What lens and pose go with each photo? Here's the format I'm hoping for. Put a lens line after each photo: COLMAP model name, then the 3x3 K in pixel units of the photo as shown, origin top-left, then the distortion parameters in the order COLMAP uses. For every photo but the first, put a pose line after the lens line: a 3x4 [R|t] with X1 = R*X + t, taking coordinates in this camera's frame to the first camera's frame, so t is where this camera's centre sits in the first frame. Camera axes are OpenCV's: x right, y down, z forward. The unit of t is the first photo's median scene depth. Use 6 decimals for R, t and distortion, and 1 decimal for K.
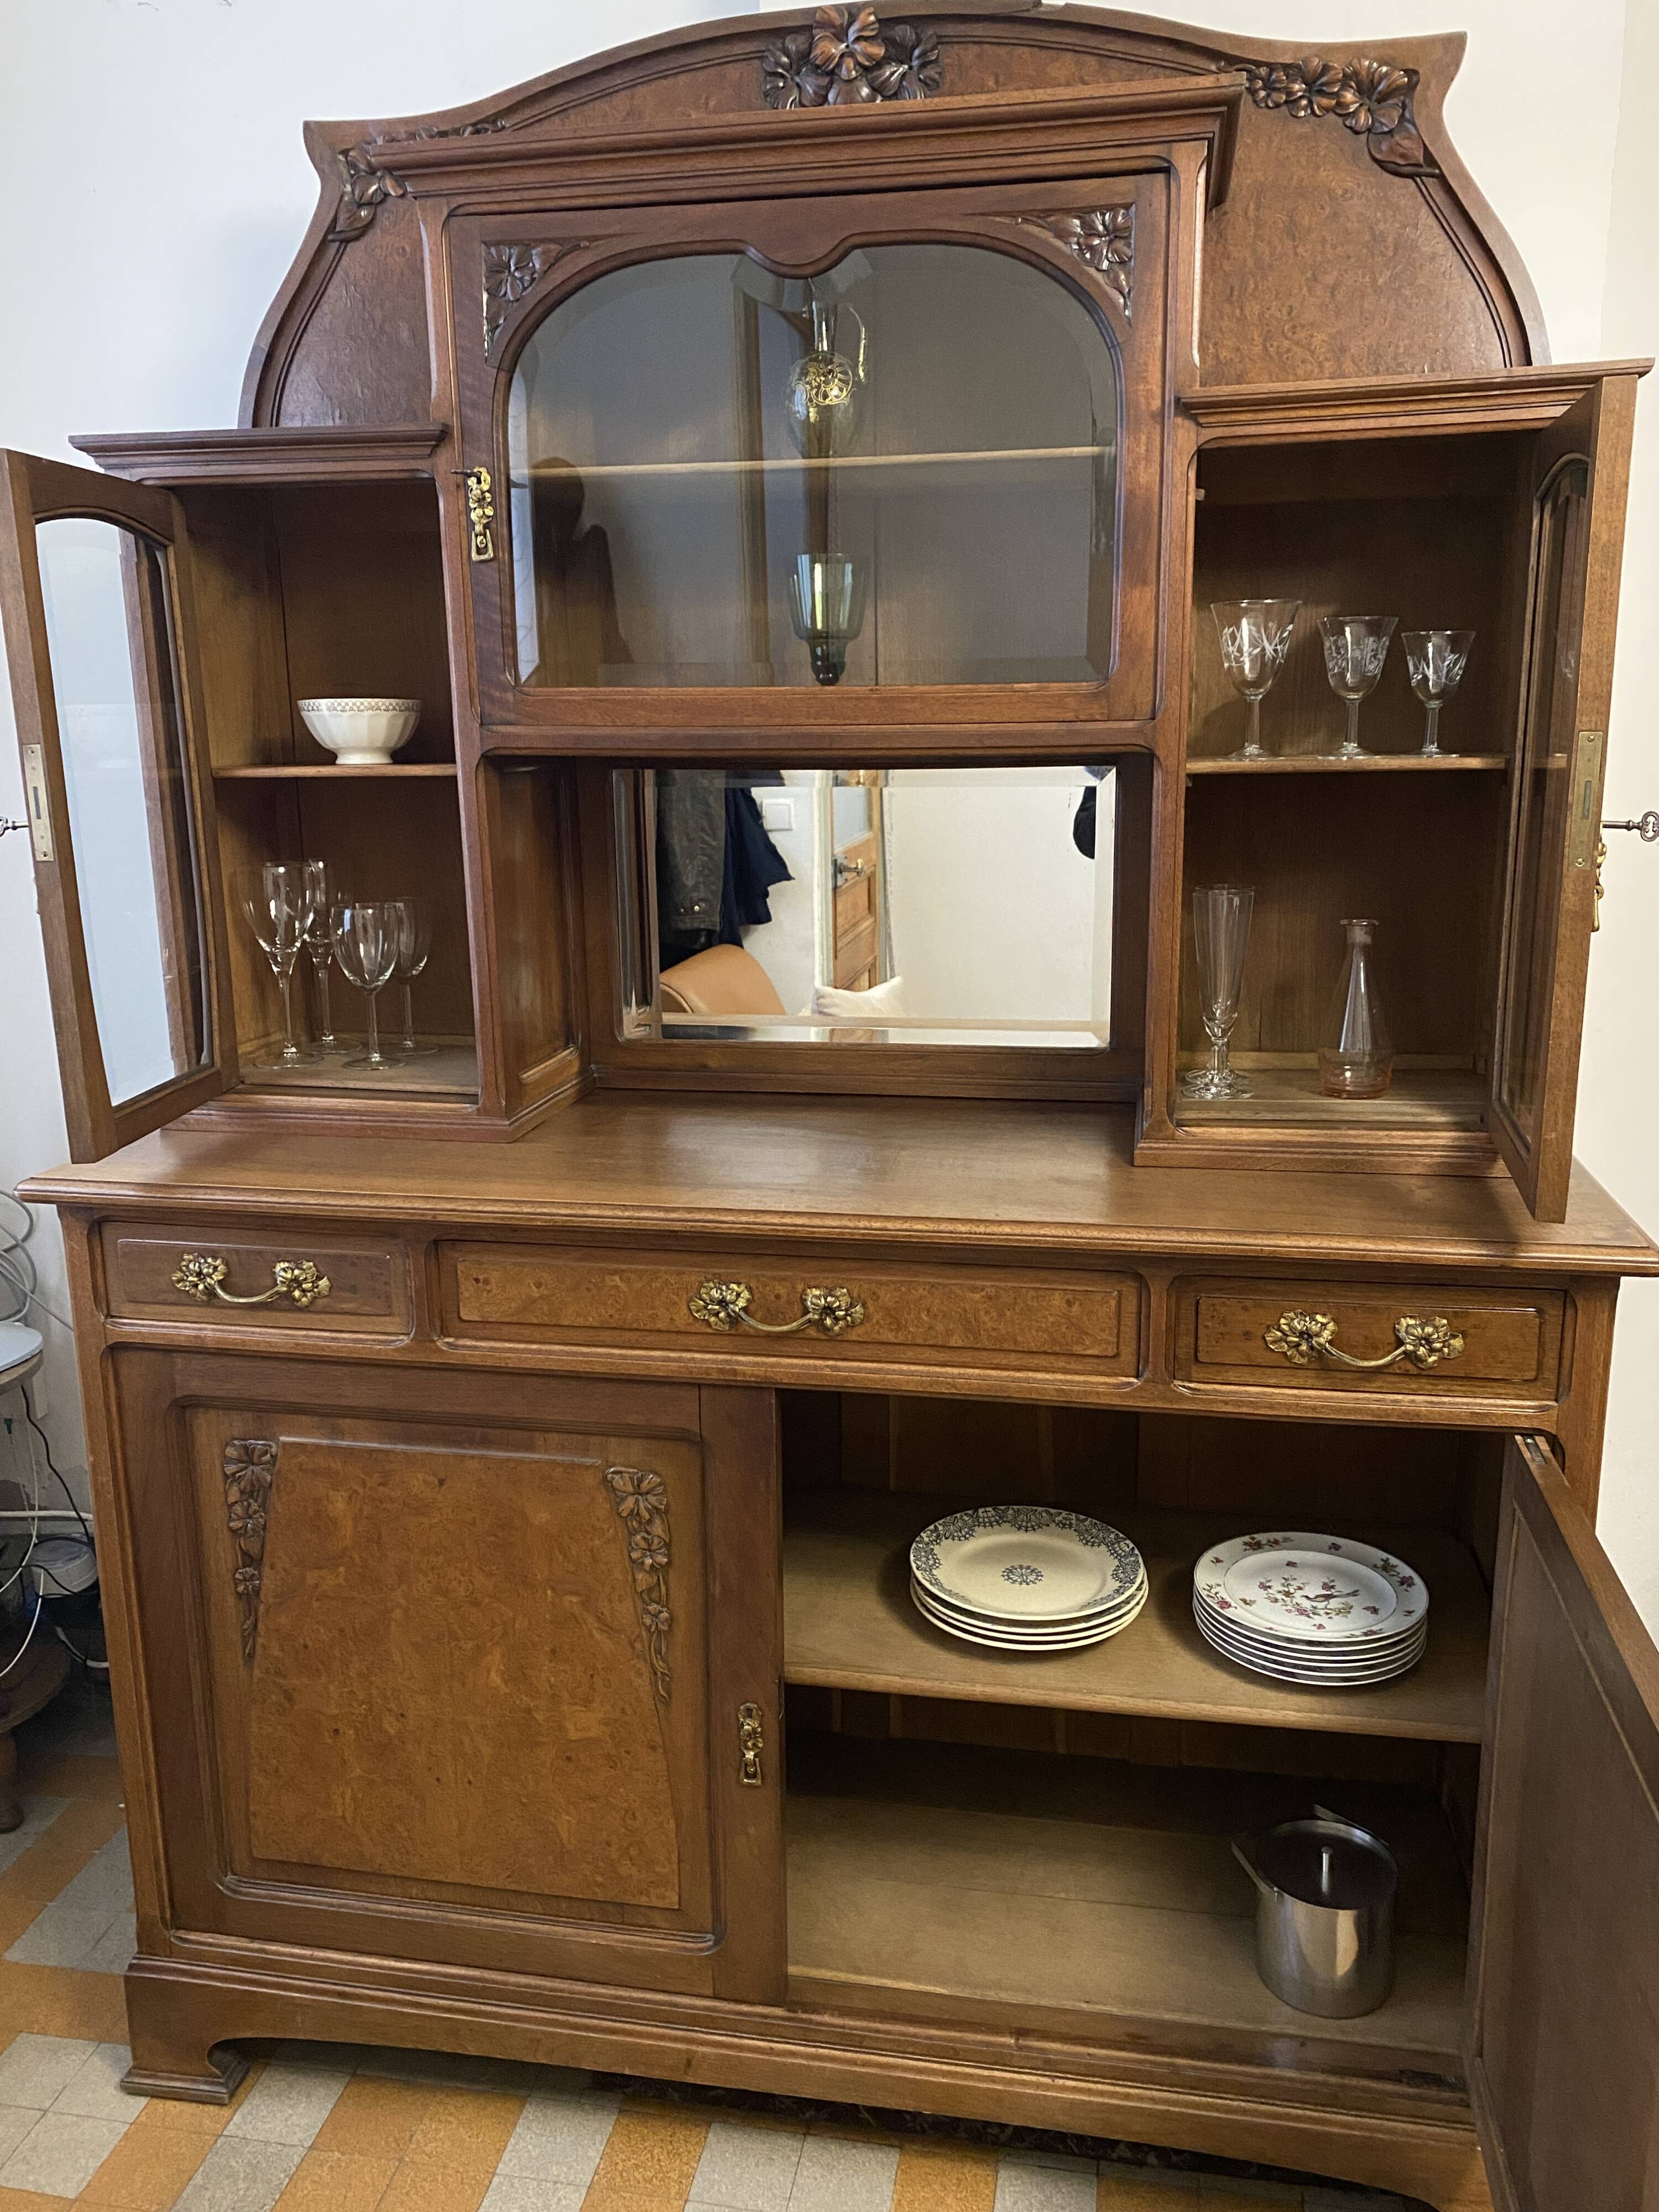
lens RADIAL K [[1699.3, 0, 830.6], [0, 1699.3, 1096.1], [0, 0, 1]] dist [0.035729, -0.040053]
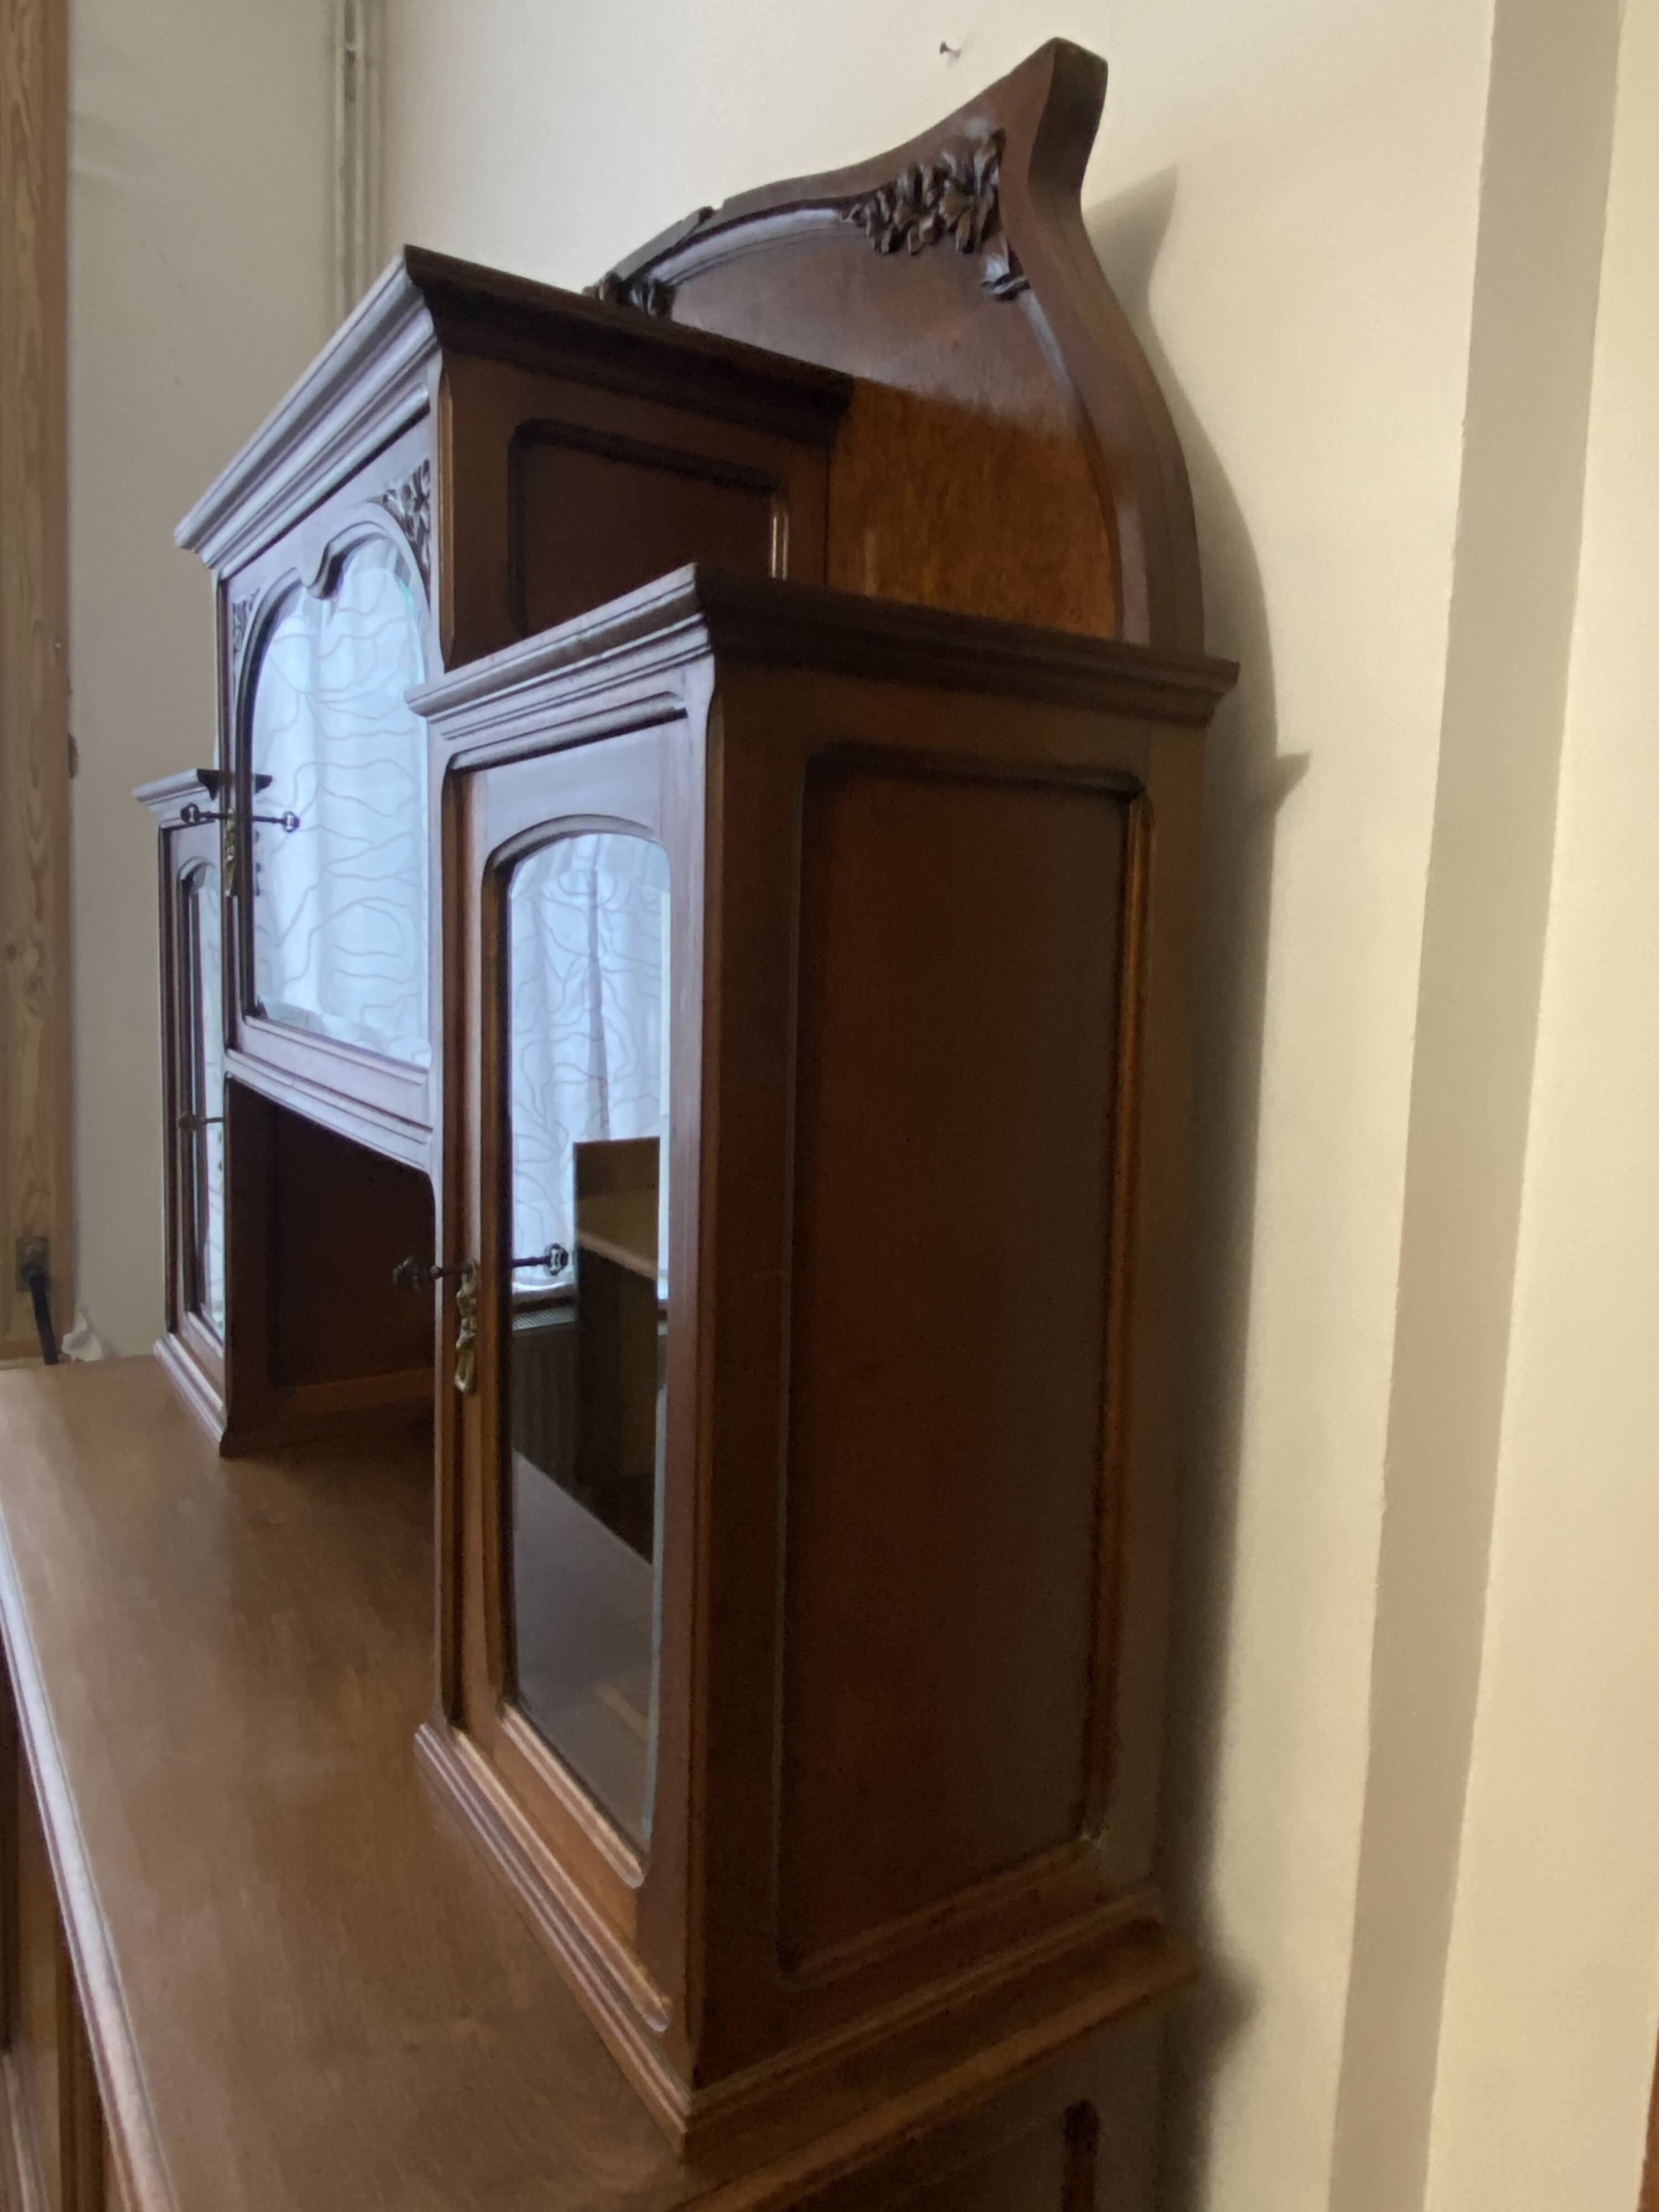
lens RADIAL K [[1443.8, 0, 823.5], [0, 1443.8, 1088.5], [0, 0, 1]] dist [0.081609, -0.093677]
pose [[0.695510, 0.109599, -0.710109, 0.690600], [-0.197627, 0.979360, -0.042409, -0.232594], [0.690804, 0.169832, 0.702814, 0.645439]]
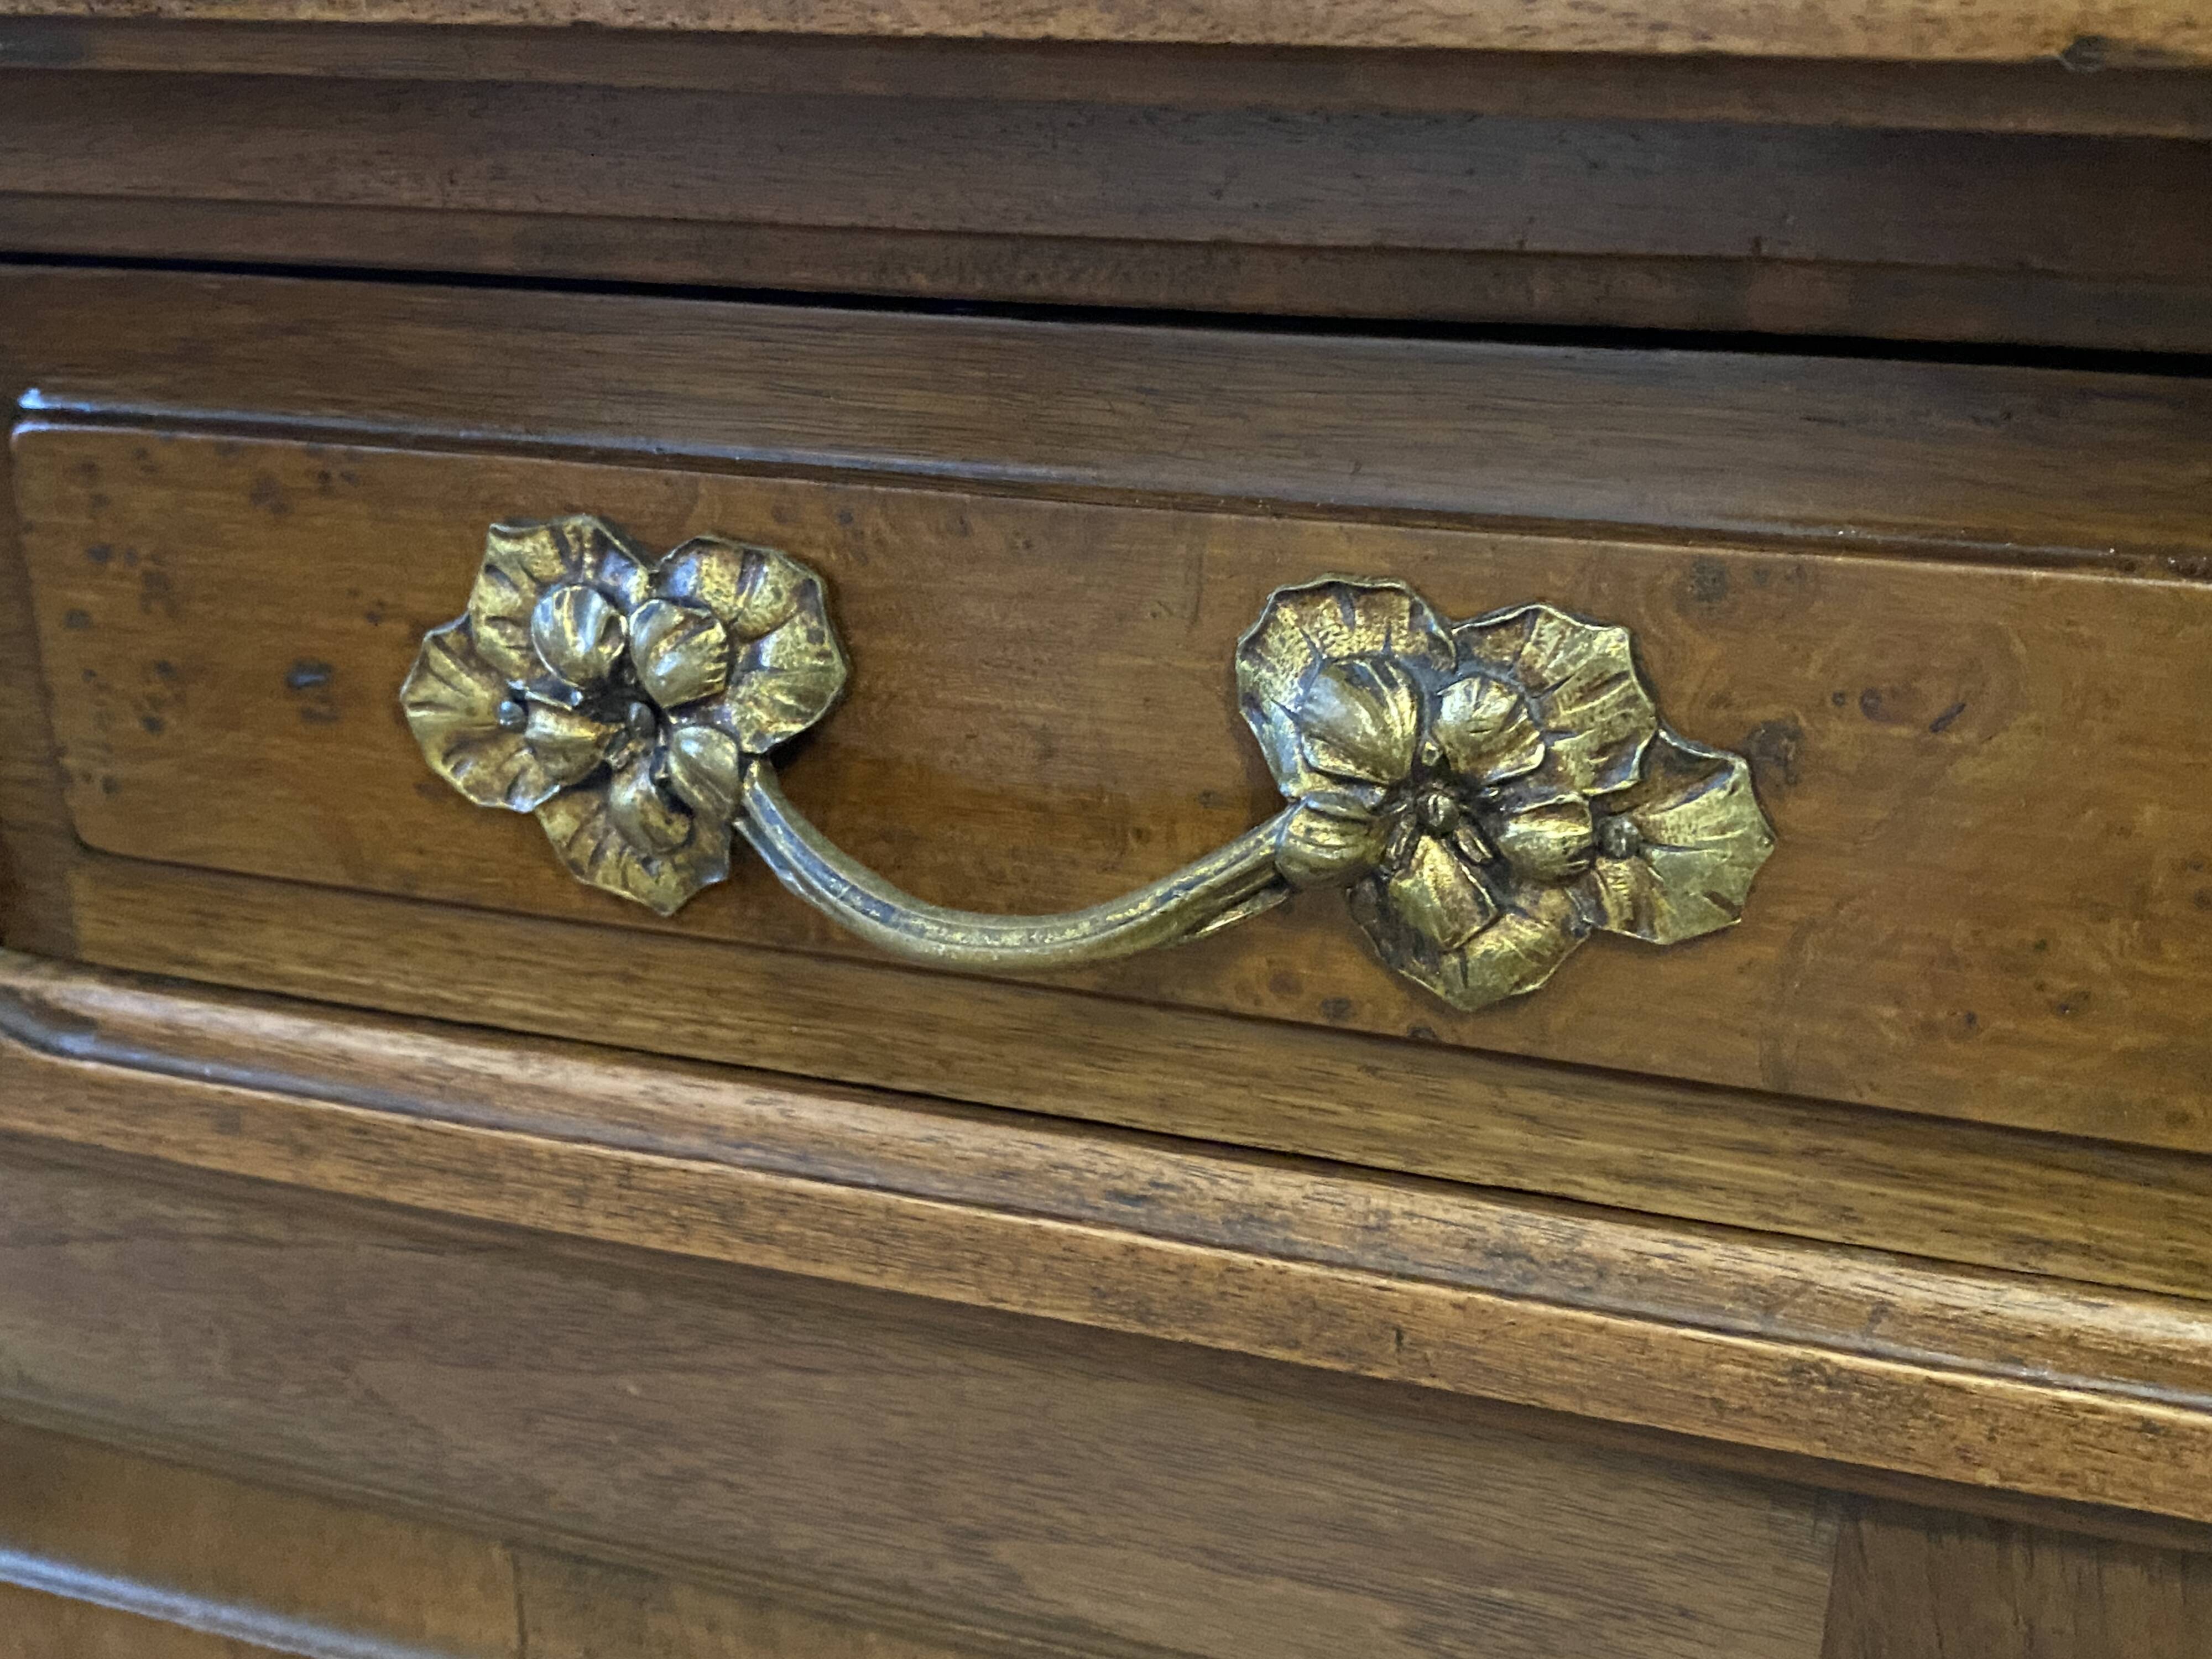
lens RADIAL K [[2484.6, 0, 1073.1], [0, 2484.6, 825.5], [0, 0, 1]] dist [0.164527, -0.433059]
pose [[0.989590, 0.060033, -0.130795, 0.301238], [-0.036750, 0.984122, 0.173649, 0.100324], [0.139143, -0.167035, 0.976083, 0.713538]]
